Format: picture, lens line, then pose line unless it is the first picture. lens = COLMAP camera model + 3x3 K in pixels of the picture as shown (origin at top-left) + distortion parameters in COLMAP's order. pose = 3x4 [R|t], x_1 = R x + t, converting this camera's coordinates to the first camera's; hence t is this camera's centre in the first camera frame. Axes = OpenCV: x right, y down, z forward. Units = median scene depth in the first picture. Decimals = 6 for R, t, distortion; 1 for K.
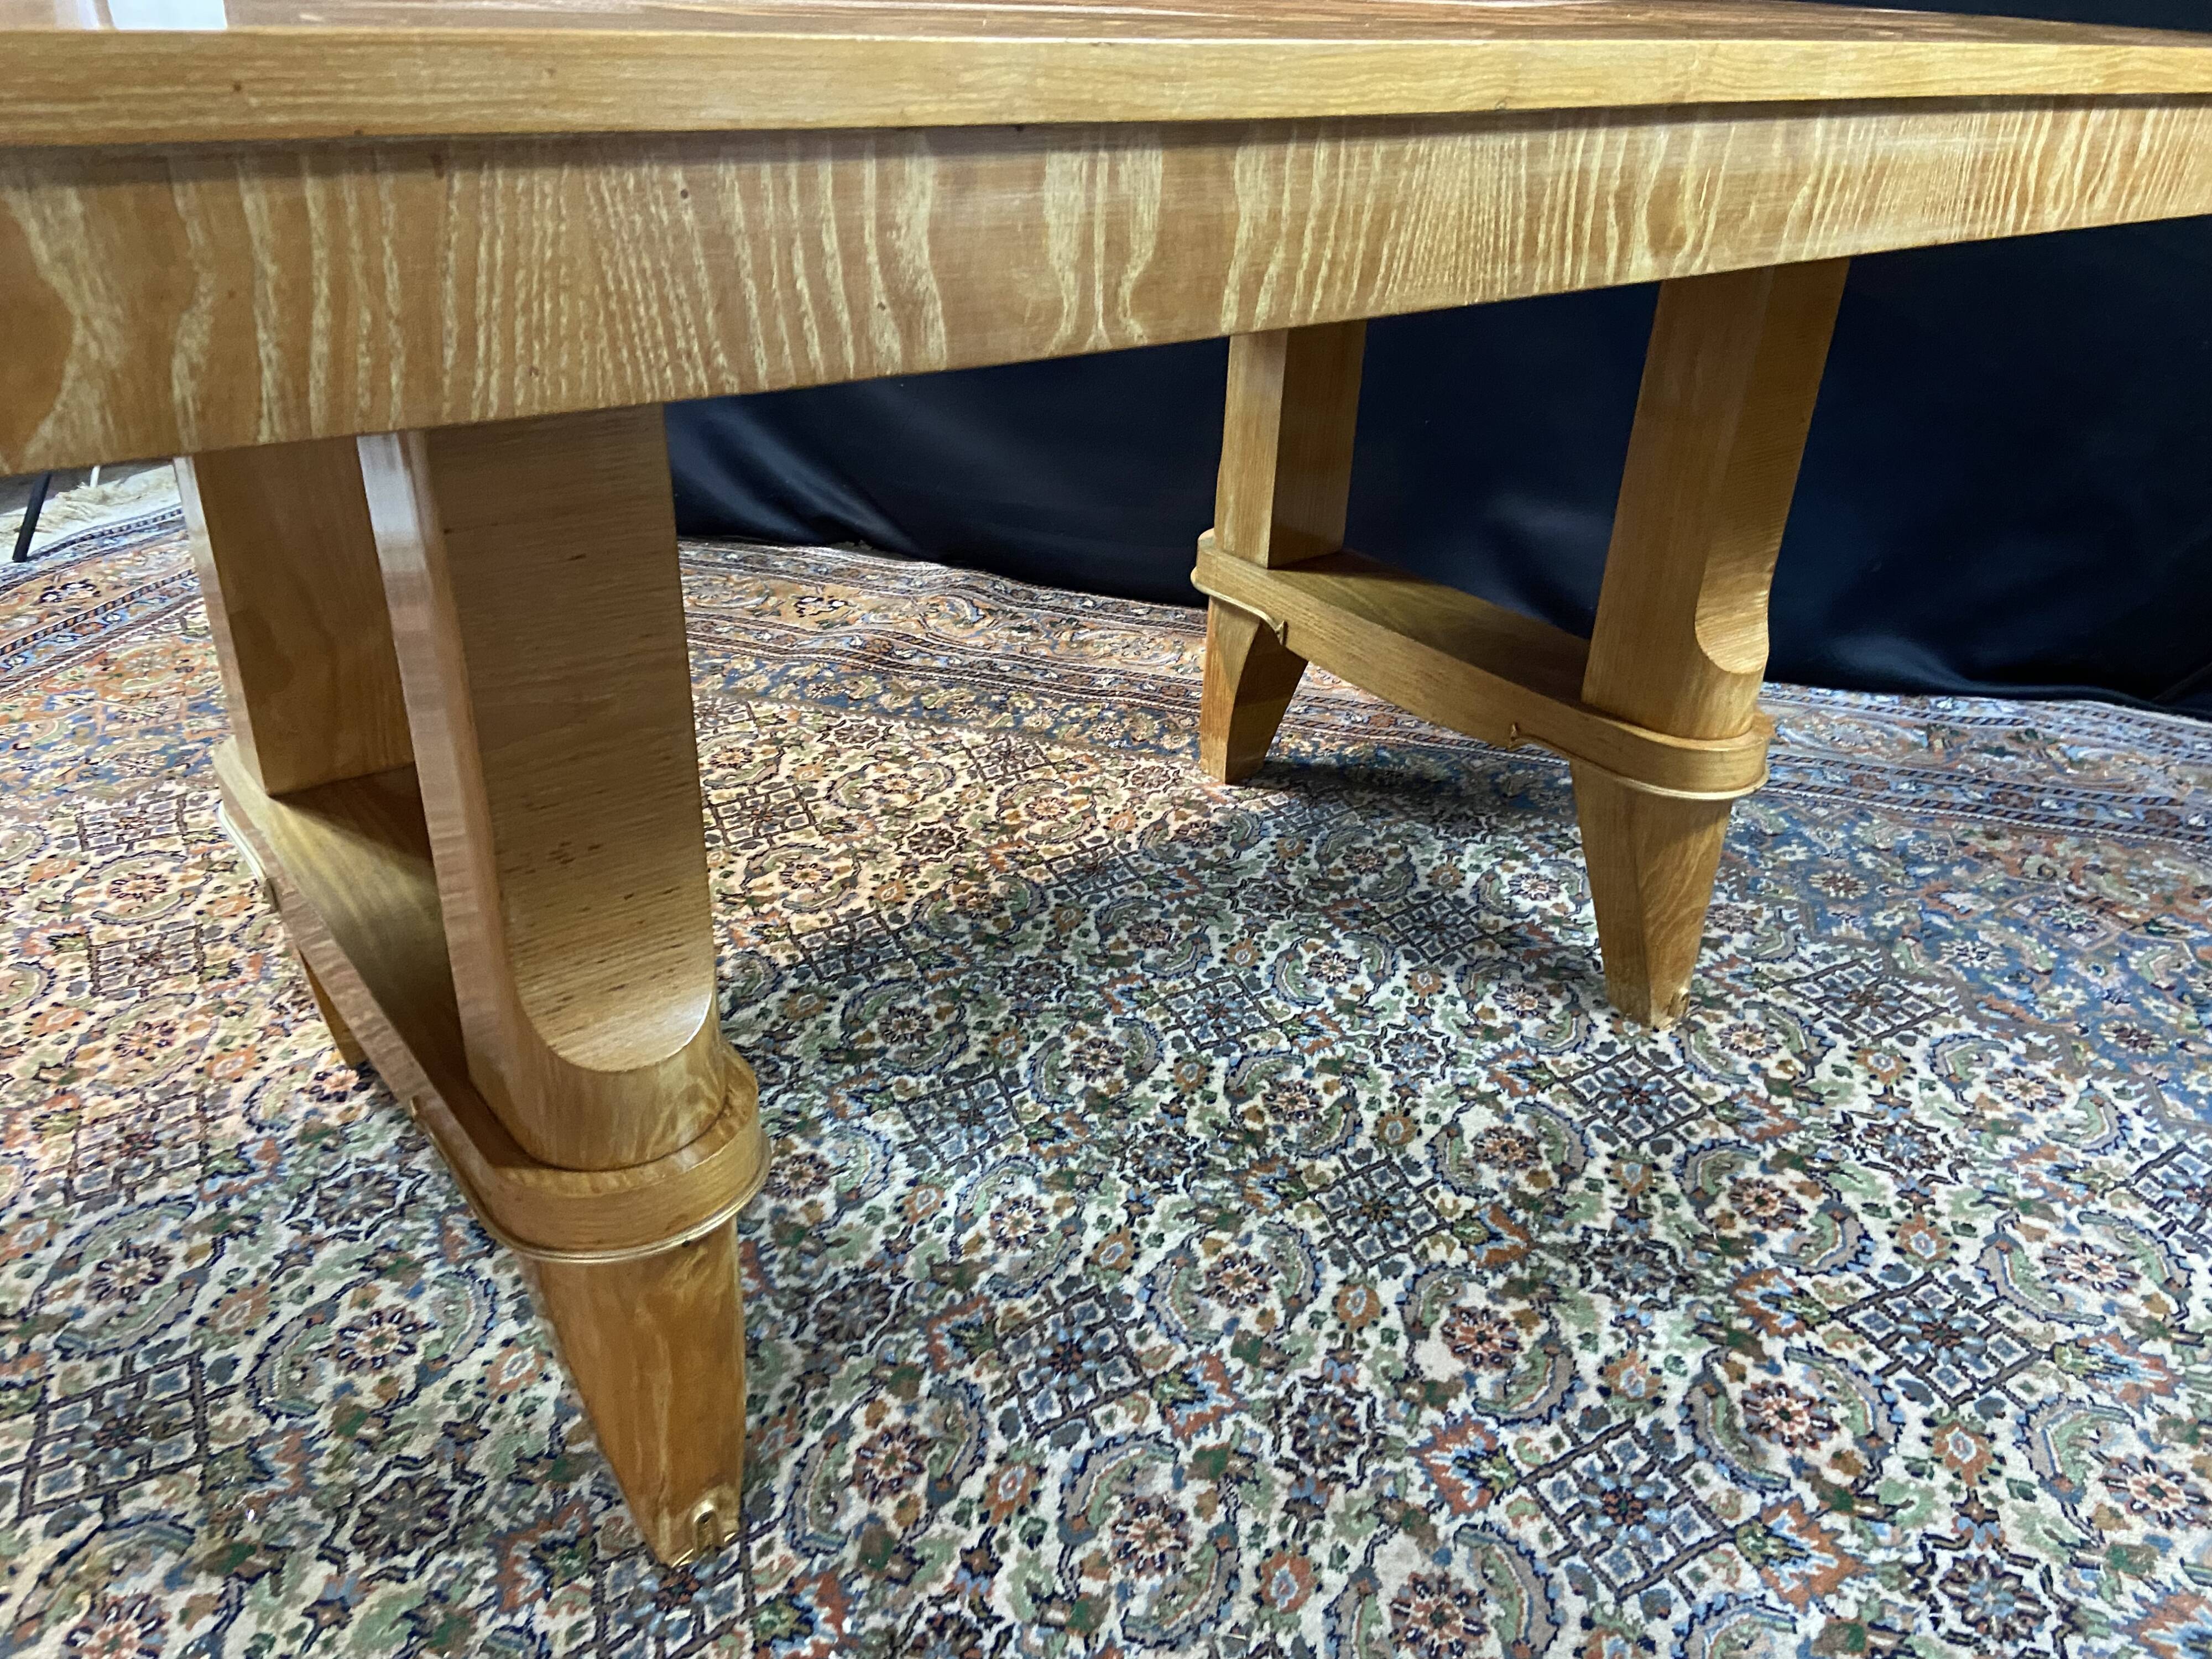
lens RADIAL K [[1659.8, 0, 1123.1], [0, 1659.8, 822.4], [0, 0, 1]] dist [0.124015, -0.163389]
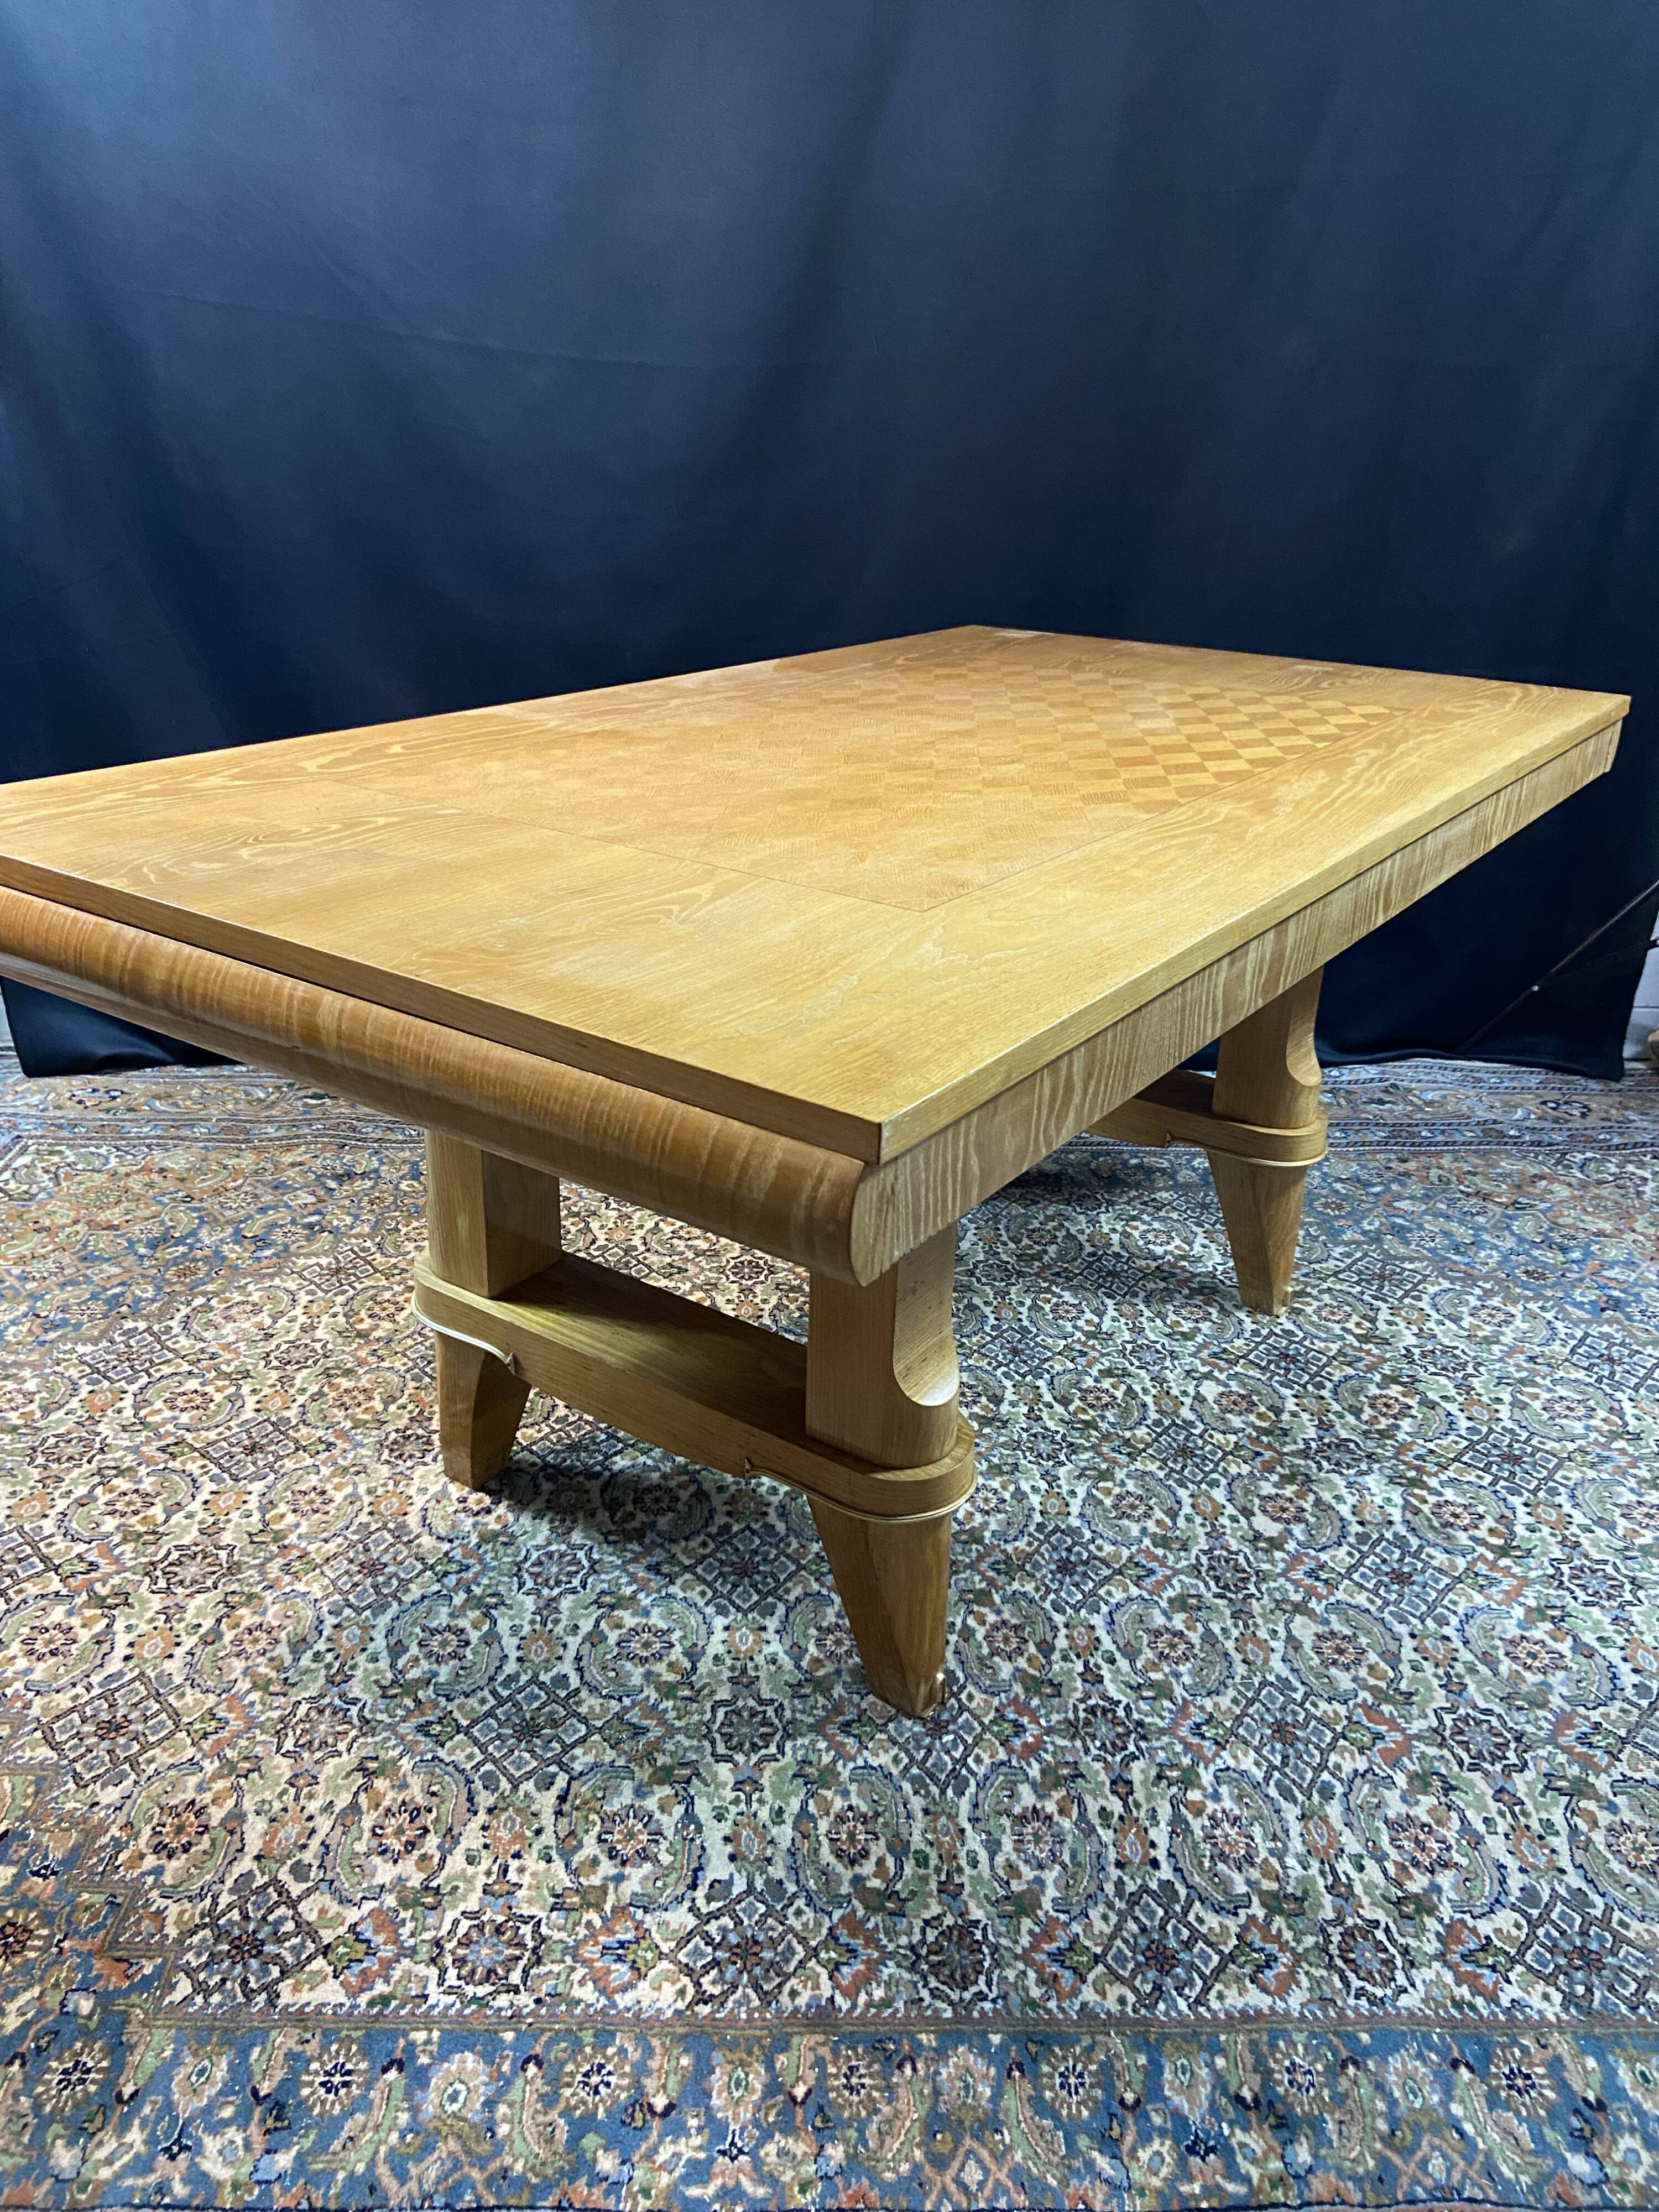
lens RADIAL K [[1659.8, 0, 819.9], [0, 1659.8, 1102.2], [0, 0, 1]] dist [0.124015, -0.163389]
pose [[0.955773, -0.127840, 0.264869, -0.574479], [0.145439, 0.988209, -0.047852, -0.072420], [-0.255629, 0.084258, 0.963096, -0.482657]]
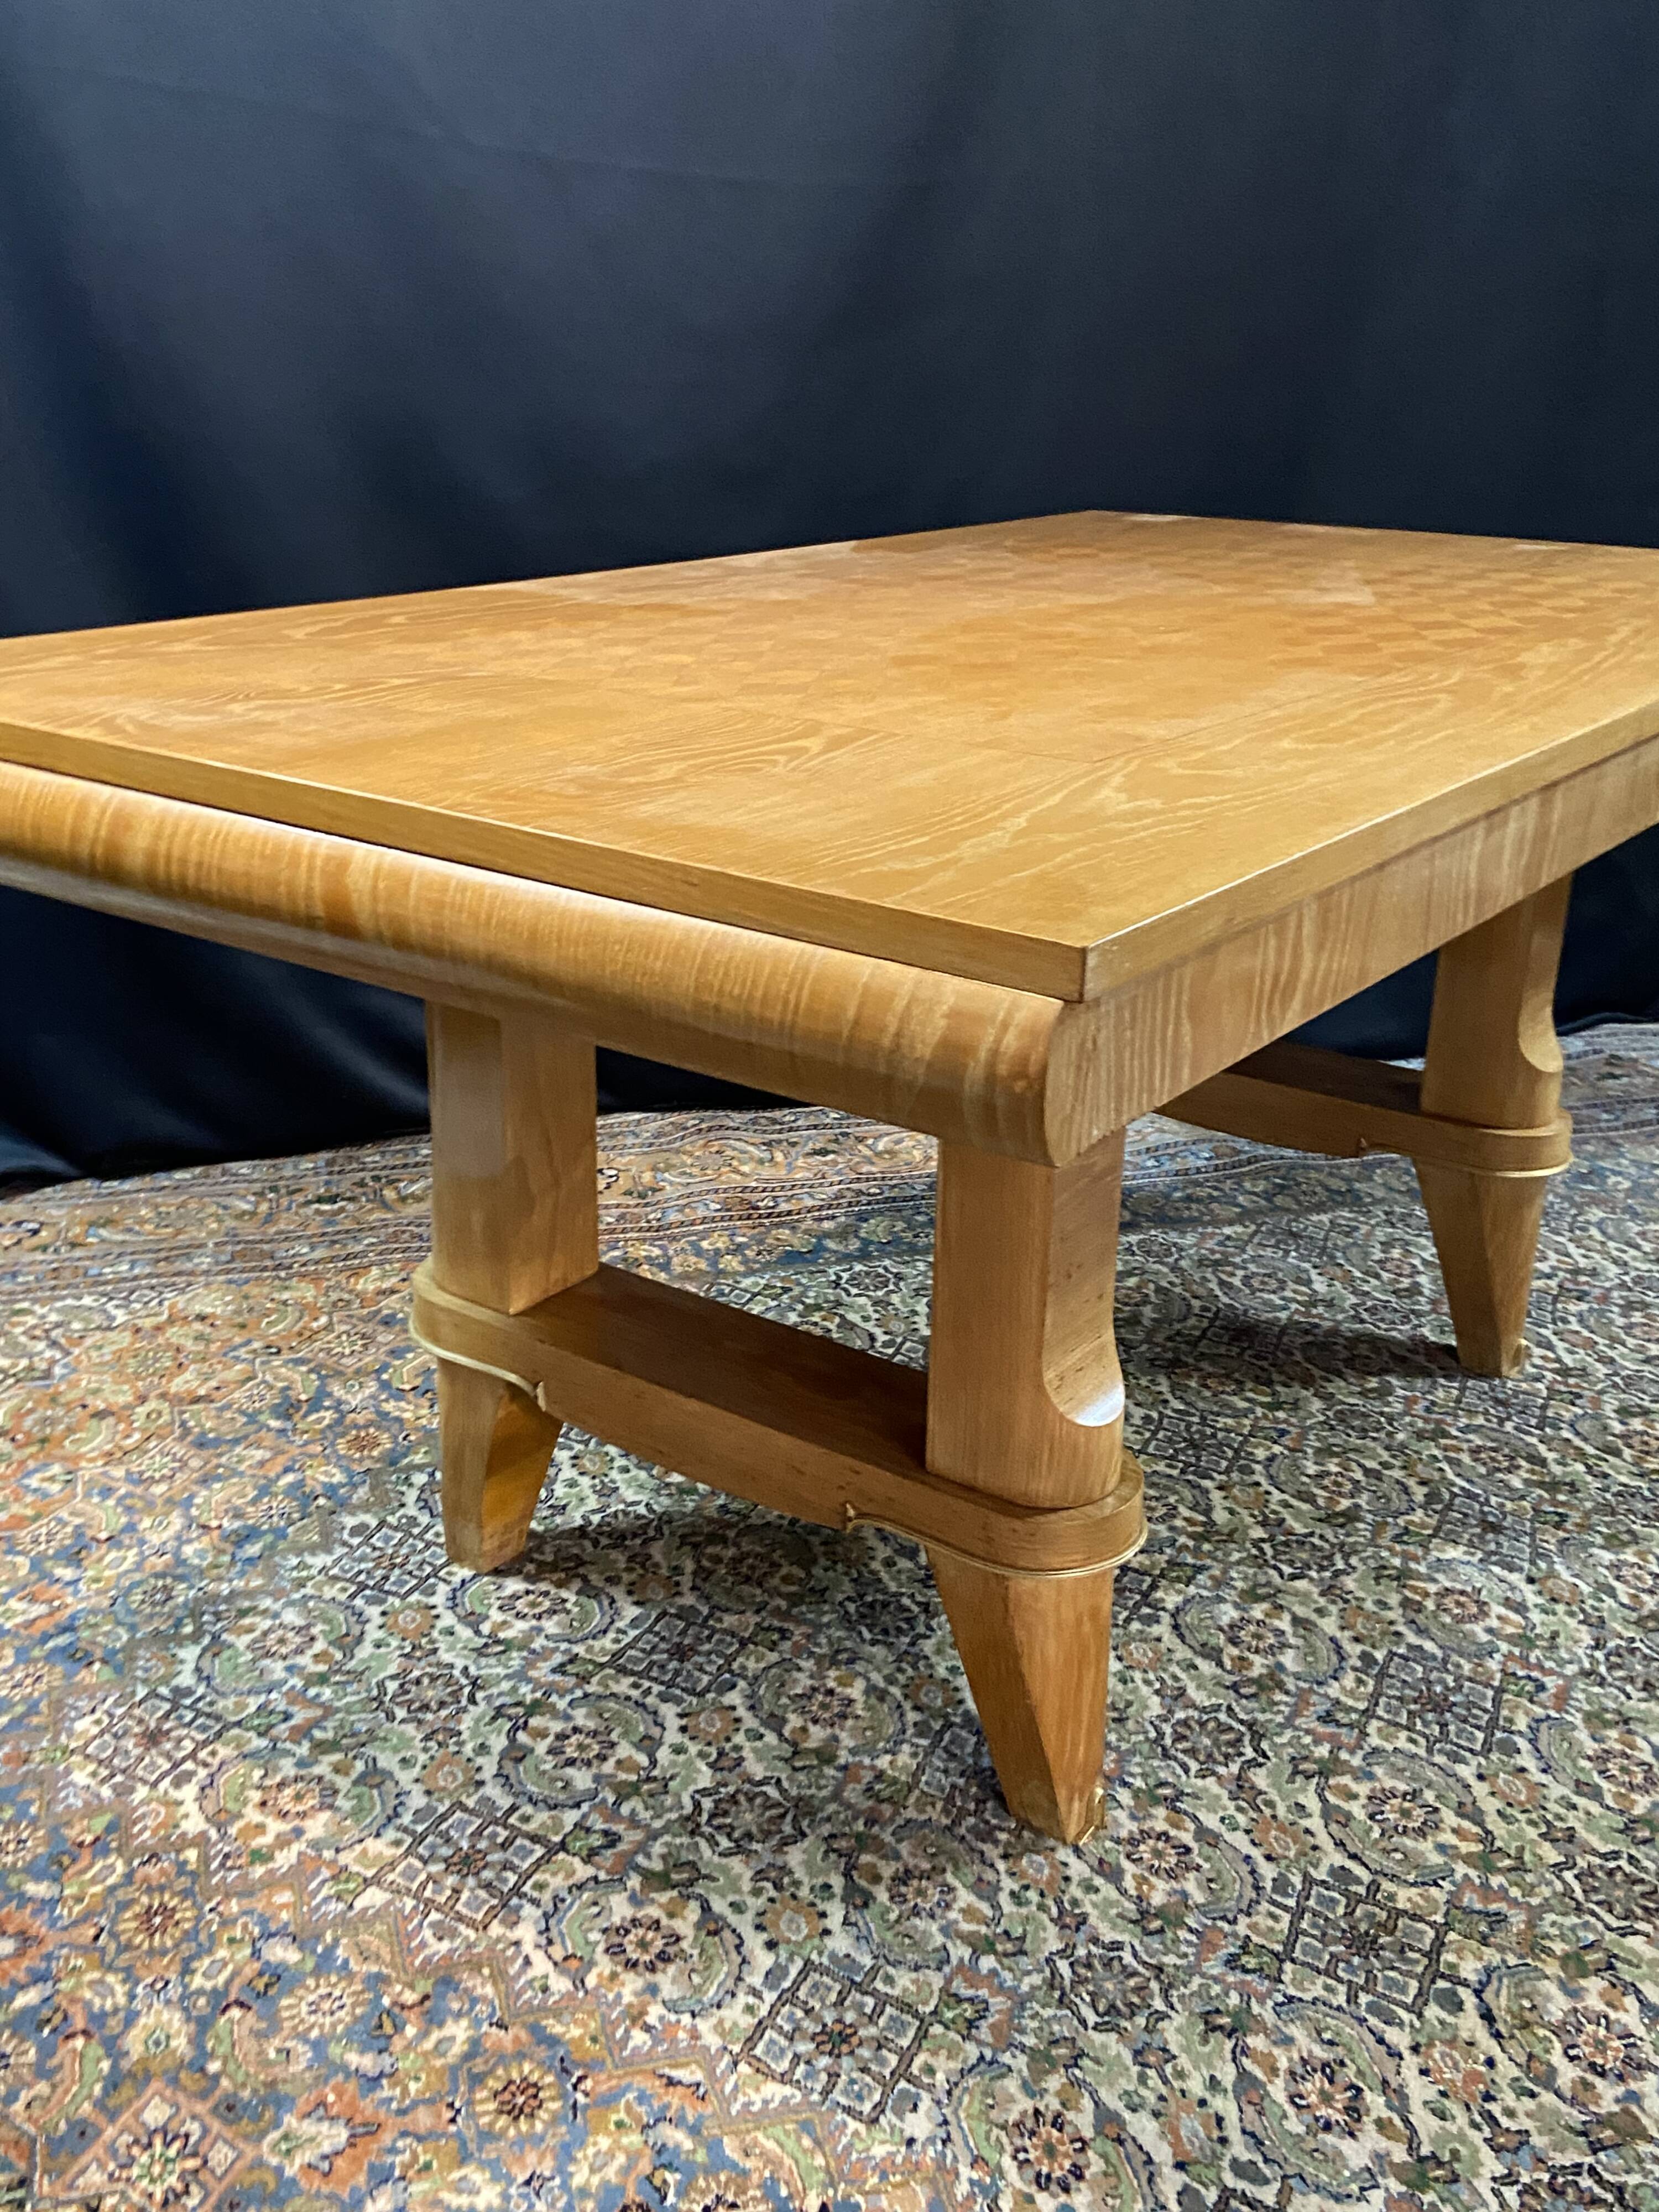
lens RADIAL K [[2163.2, 0, 793.4], [0, 2163.2, 1108.1], [0, 0, 1]] dist [0.121637, -0.143439]
pose [[0.845627, -0.201692, 0.494202, -1.303057], [0.254452, 0.966213, -0.041064, -0.179051], [-0.469222, 0.160476, 0.868377, -0.151812]]
